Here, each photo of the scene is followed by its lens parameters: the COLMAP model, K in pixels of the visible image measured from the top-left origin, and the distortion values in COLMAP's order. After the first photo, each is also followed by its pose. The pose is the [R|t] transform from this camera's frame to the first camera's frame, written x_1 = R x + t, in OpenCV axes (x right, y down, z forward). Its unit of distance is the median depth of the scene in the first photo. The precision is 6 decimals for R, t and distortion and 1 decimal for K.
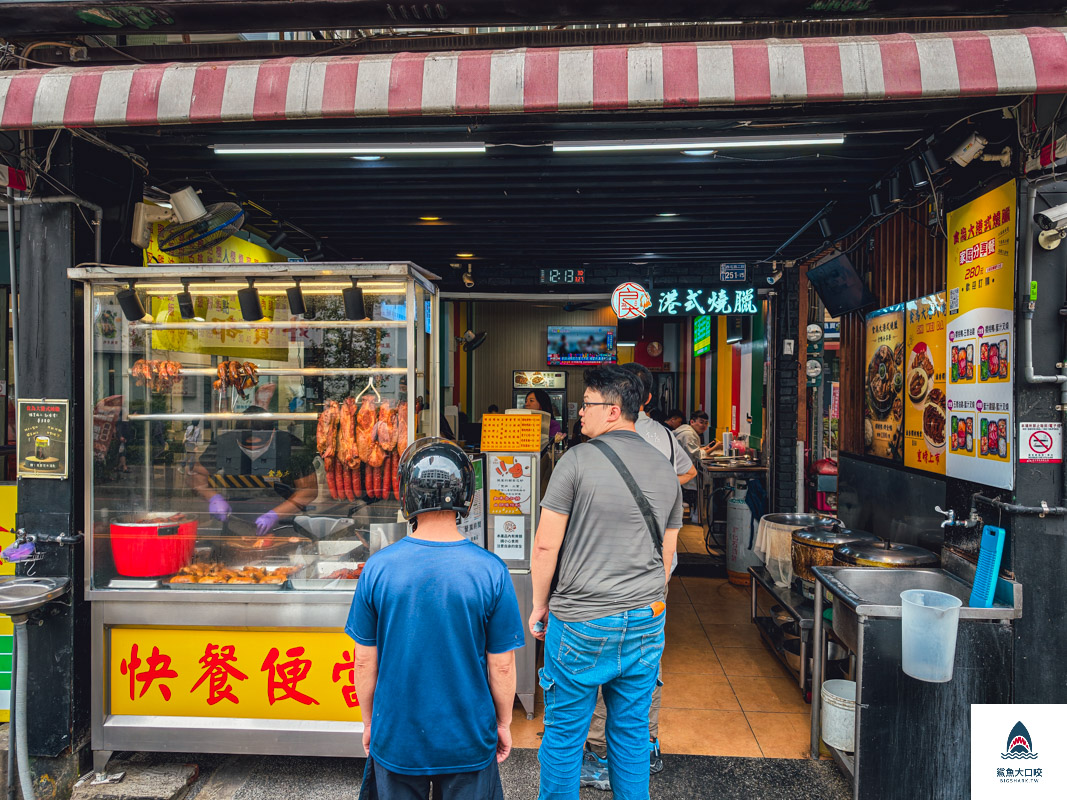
lens RADIAL K [[776.0, 0, 534.7], [0, 776.0, 401.2], [0, 0, 1]] dist [0.003114, 0.001209]
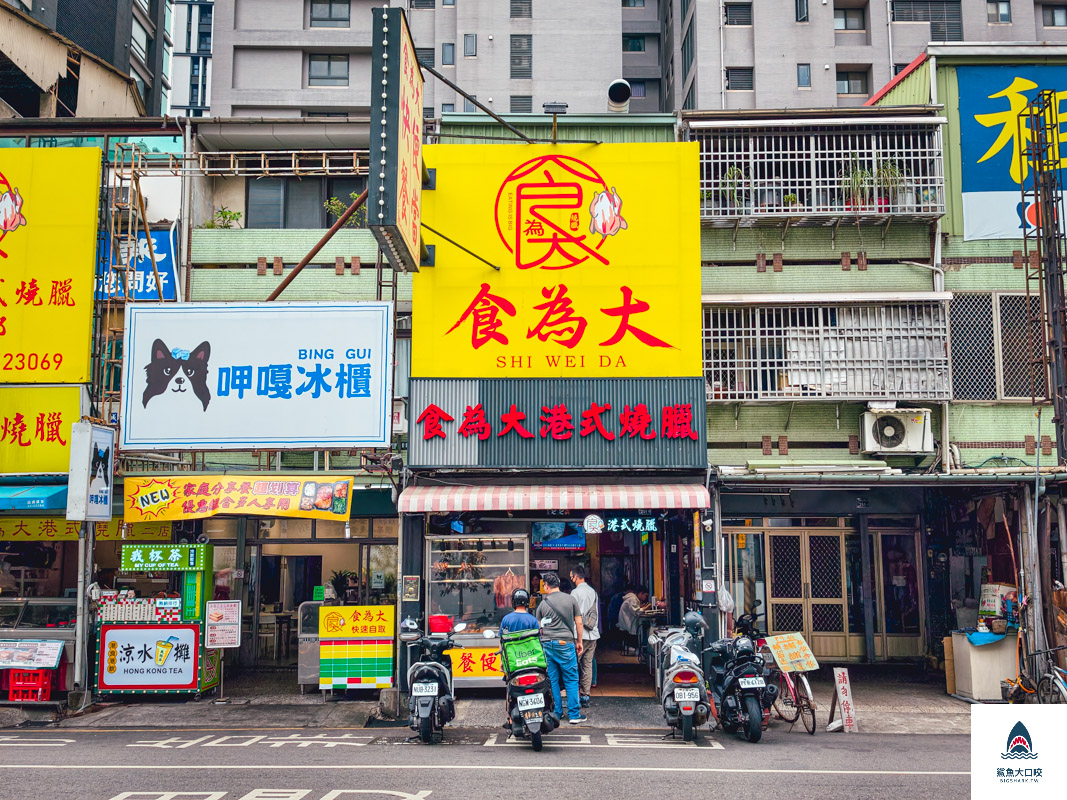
lens RADIAL K [[1093.6, 0, 531.5], [0, 1093.6, 400.2], [0, 0, 1]] dist [0.099396, 0.000000]
pose [[0.998280, 0.000591, 0.058627, -0.406744], [0.009170, 0.986069, -0.166083, 0.038895], [-0.057909, 0.166335, 0.984367, -3.688638]]
